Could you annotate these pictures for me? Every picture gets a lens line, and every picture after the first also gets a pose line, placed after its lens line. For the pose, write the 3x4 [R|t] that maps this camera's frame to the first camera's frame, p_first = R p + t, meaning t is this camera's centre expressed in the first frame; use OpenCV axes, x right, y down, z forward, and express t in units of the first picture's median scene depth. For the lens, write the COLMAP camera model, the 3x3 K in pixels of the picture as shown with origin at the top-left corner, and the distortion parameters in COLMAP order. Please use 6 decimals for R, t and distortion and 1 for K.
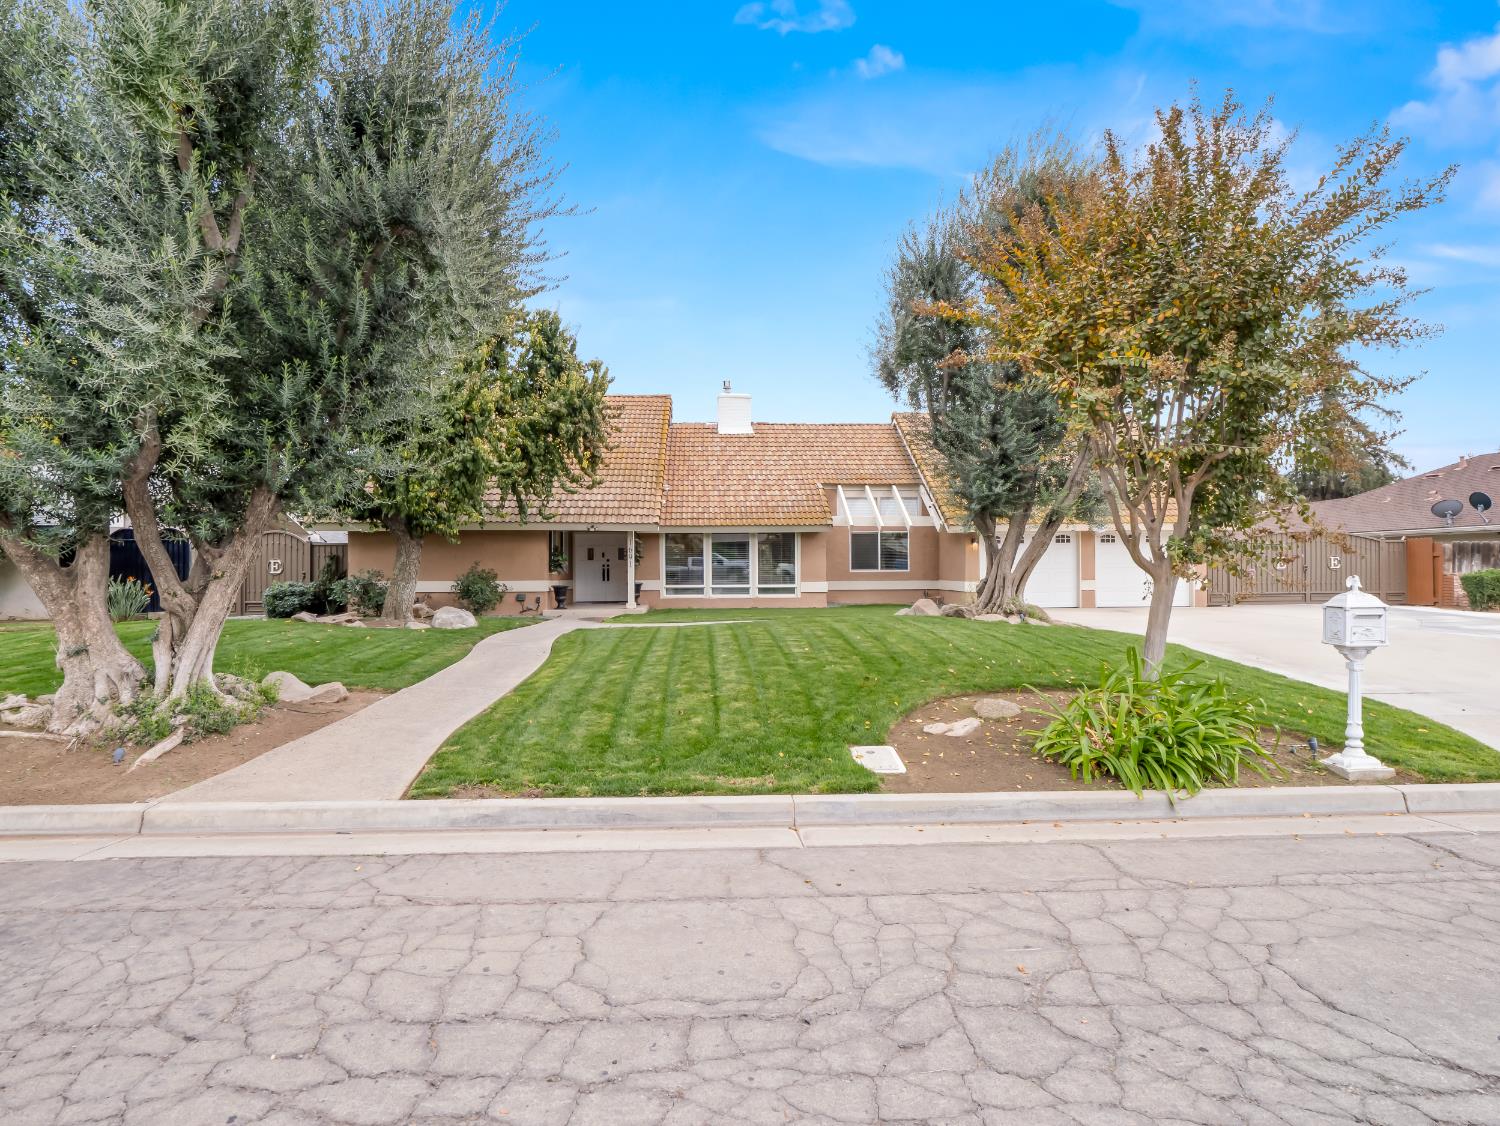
lens RADIAL K [[786.3, 0, 756.2], [0, 786.3, 564.9], [0, 0, 1]] dist [-0.004424, -0.000361]
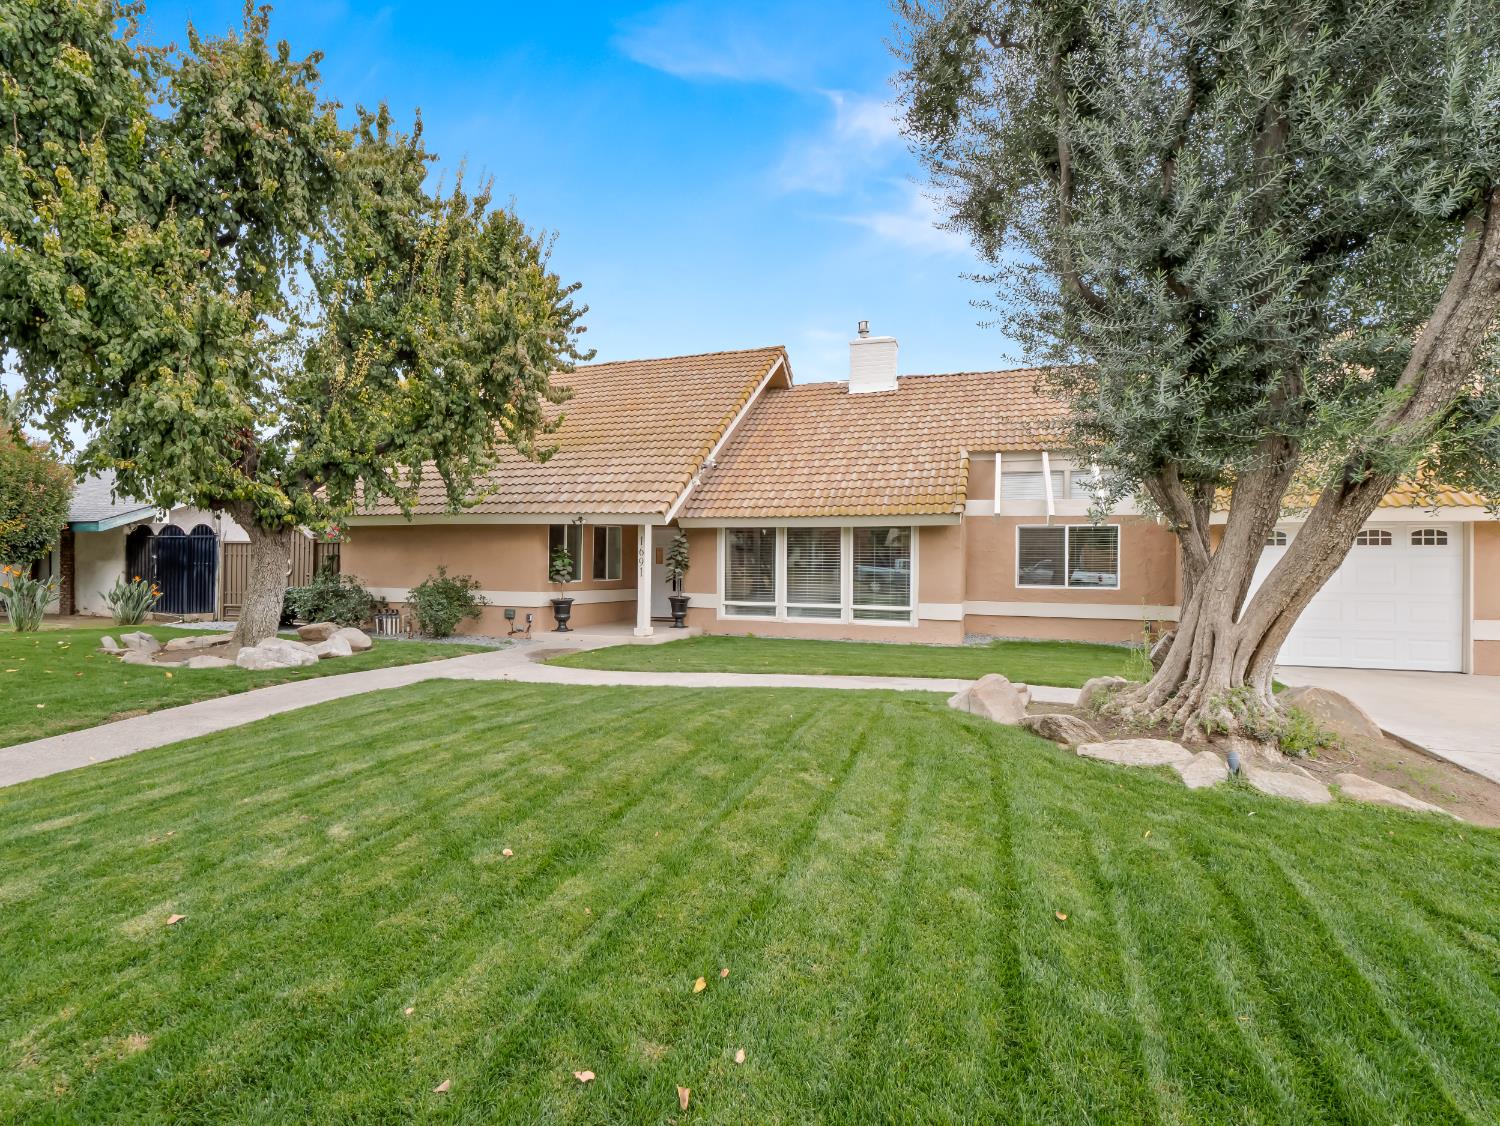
lens RADIAL K [[786.3, 0, 725.2], [0, 786.3, 557.1], [0, 0, 1]] dist [-0.004424, -0.000361]
pose [[0.929307, 0.011816, -0.369119, 0.164366], [-0.014612, 0.999882, -0.004780, -0.011710], [0.369019, 0.009835, 0.929370, 0.382206]]
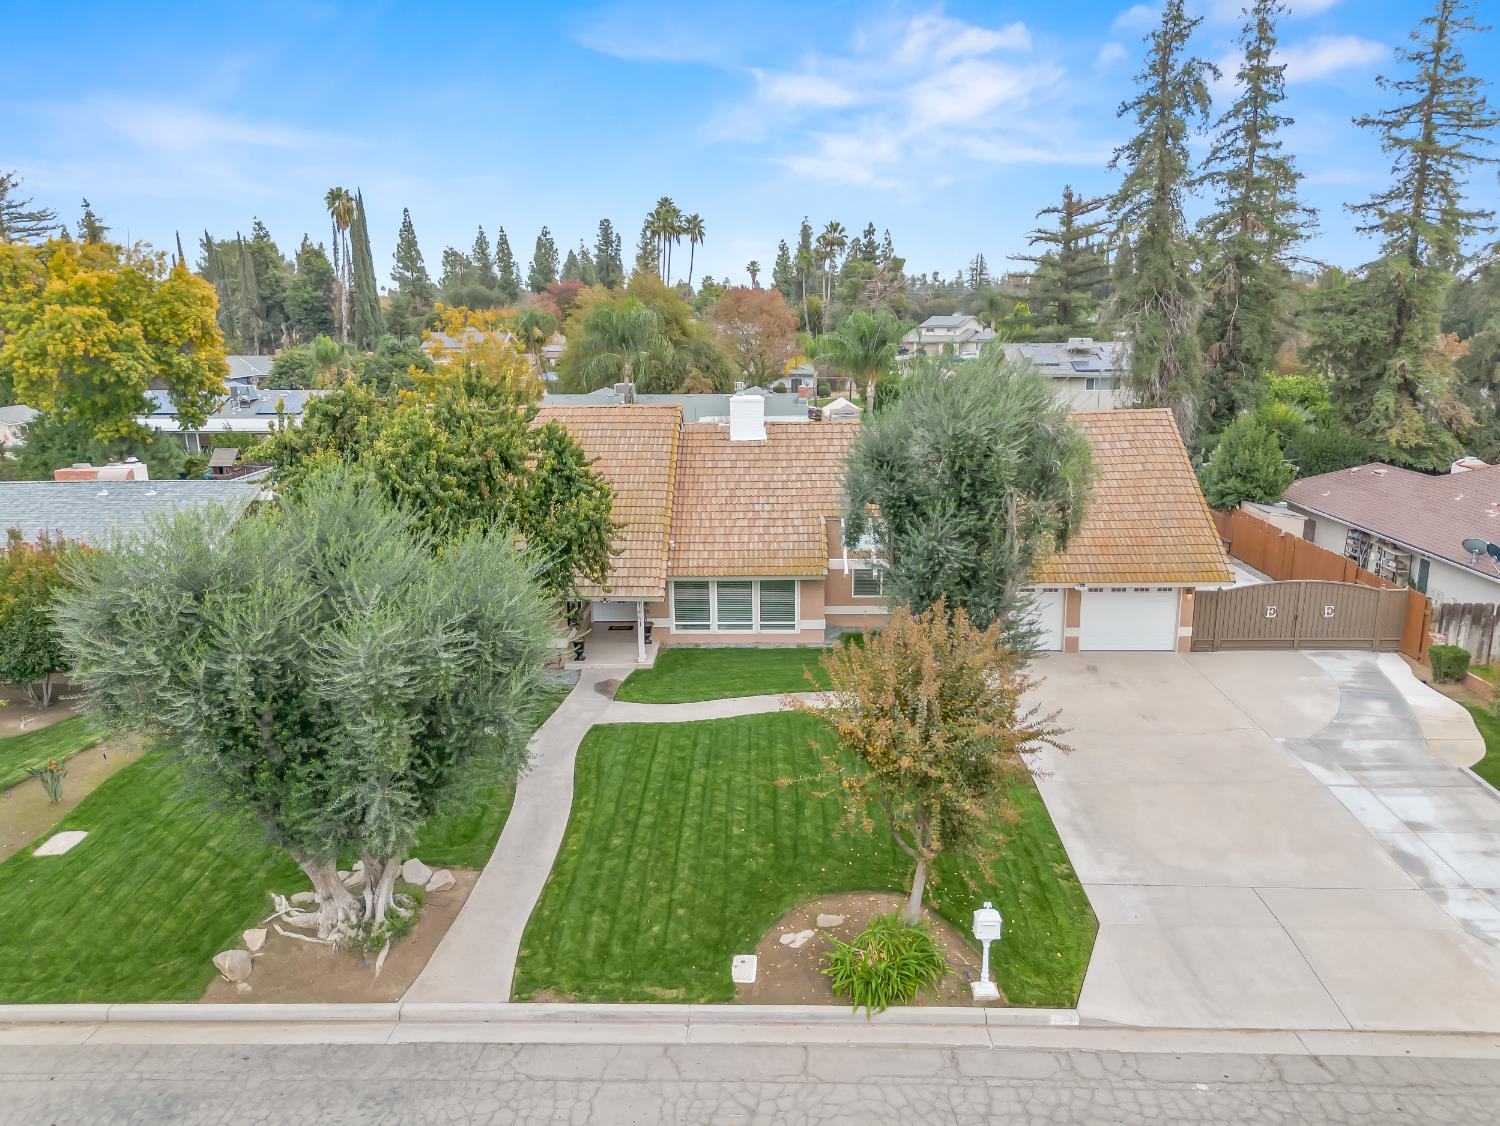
lens RADIAL K [[1063.2, 0, 754.9], [0, 1063.2, 558.9], [0, 0, 1]] dist [0.054000, -0.029824]
pose [[0.996547, 0.003283, -0.082970, 0.127926], [0.015448, 0.974443, 0.224102, -0.427657], [0.081585, -0.224610, 0.971027, -0.428075]]
